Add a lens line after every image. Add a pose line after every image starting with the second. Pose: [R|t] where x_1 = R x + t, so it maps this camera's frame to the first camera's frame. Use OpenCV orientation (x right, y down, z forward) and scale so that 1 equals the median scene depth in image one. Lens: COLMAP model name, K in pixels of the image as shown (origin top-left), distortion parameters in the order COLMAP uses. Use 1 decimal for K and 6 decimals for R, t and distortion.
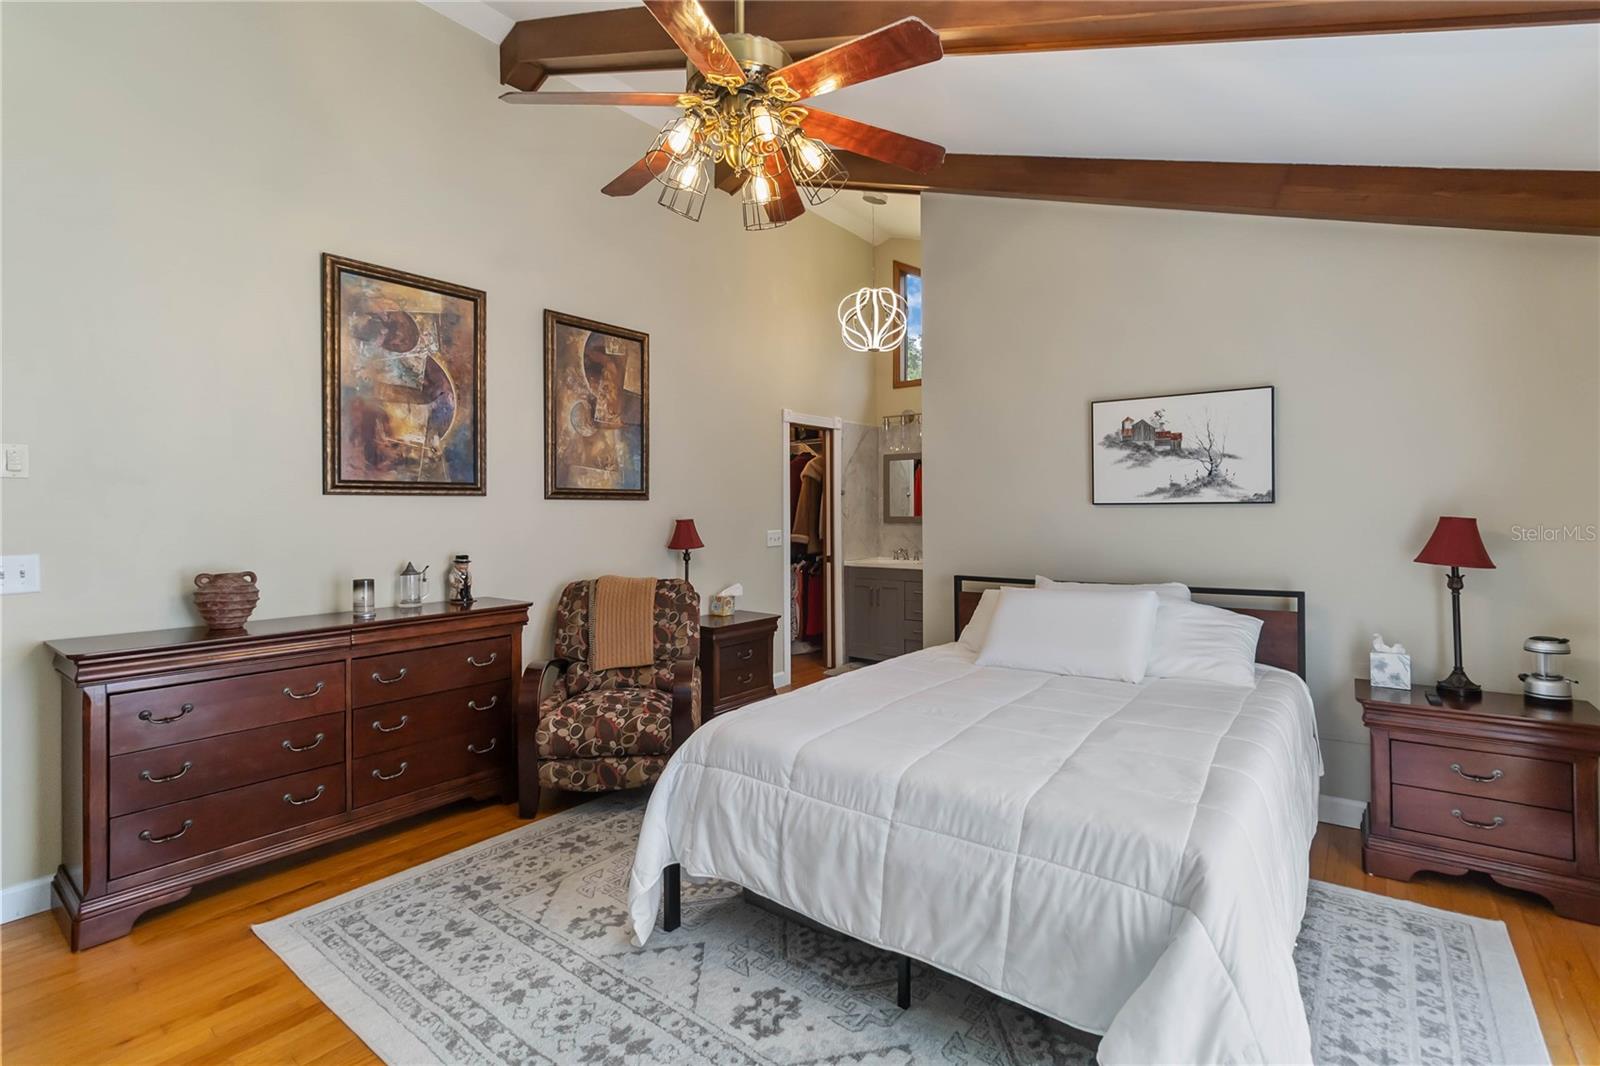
lens RADIAL K [[734.9, 0, 804.7], [0, 734.9, 521.2], [0, 0, 1]] dist [0.002133, -0.000180]
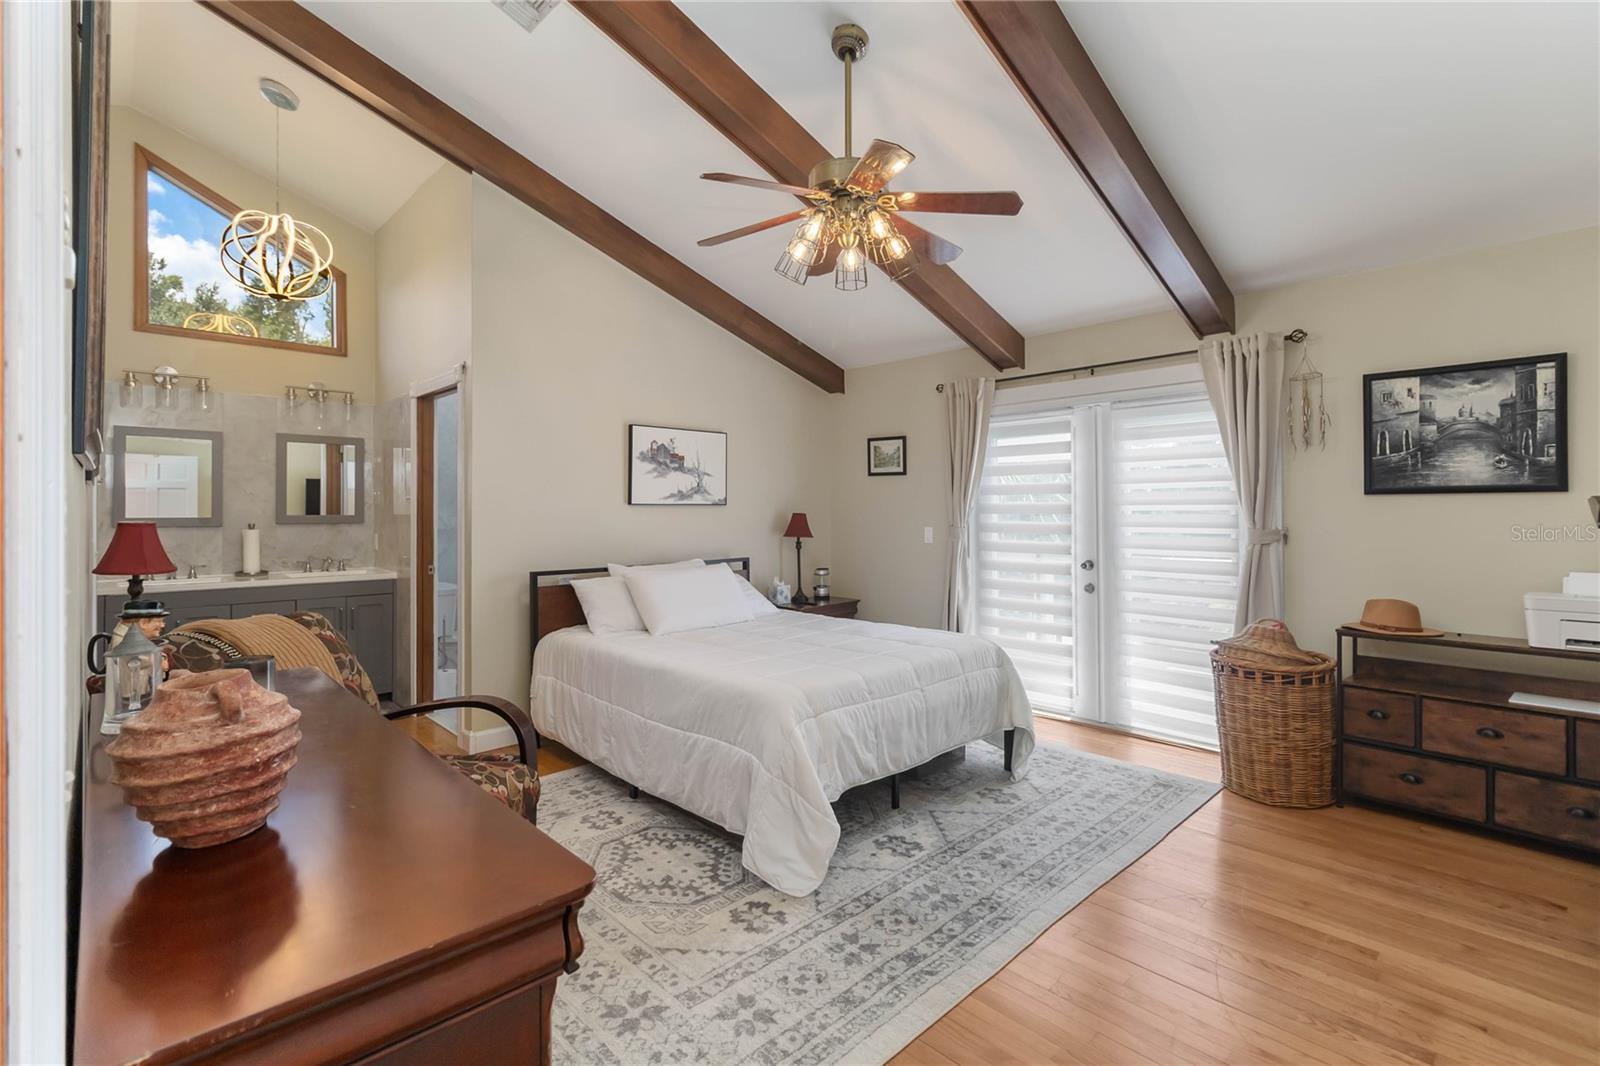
lens RADIAL K [[734.9, 0, 803.1], [0, 734.9, 517.5], [0, 0, 1]] dist [0.002133, -0.000180]
pose [[0.154622, -0.004908, 0.987962, -1.143241], [0.015584, 0.999875, 0.002528, 0.001505], [-0.987851, 0.015005, 0.154679, 0.707993]]
